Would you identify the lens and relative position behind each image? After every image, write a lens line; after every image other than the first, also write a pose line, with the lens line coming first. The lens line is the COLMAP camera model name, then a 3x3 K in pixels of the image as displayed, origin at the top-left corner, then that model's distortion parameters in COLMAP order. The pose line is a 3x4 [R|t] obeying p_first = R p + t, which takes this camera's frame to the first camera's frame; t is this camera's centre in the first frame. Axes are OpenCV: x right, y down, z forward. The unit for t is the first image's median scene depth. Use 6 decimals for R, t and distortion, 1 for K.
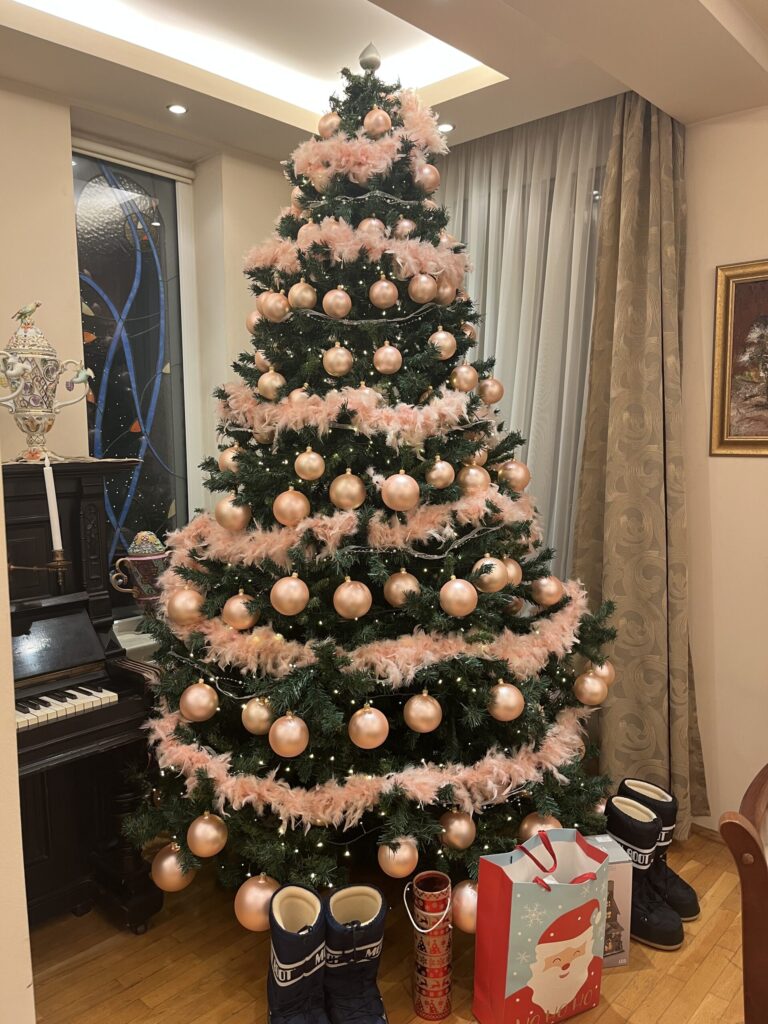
lens RADIAL K [[840.0, 0, 392.2], [0, 840.0, 508.4], [0, 0, 1]] dist [0.106419, -0.001428]
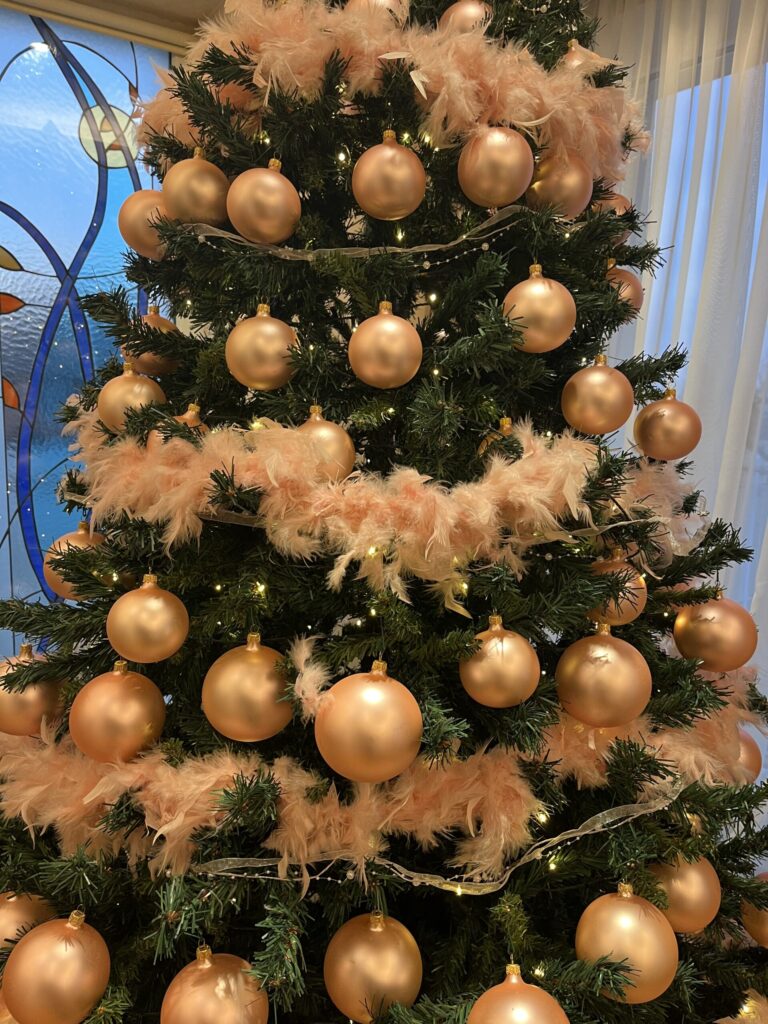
lens RADIAL K [[790.8, 0, 384.0], [0, 790.8, 512.0], [0, 0, 1]] dist [0.088762, -0.131205]
pose [[0.967589, 0.065555, -0.243873, 0.087855], [-0.058353, 0.997623, 0.036647, -0.115890], [0.245695, -0.021228, 0.969115, 0.643993]]
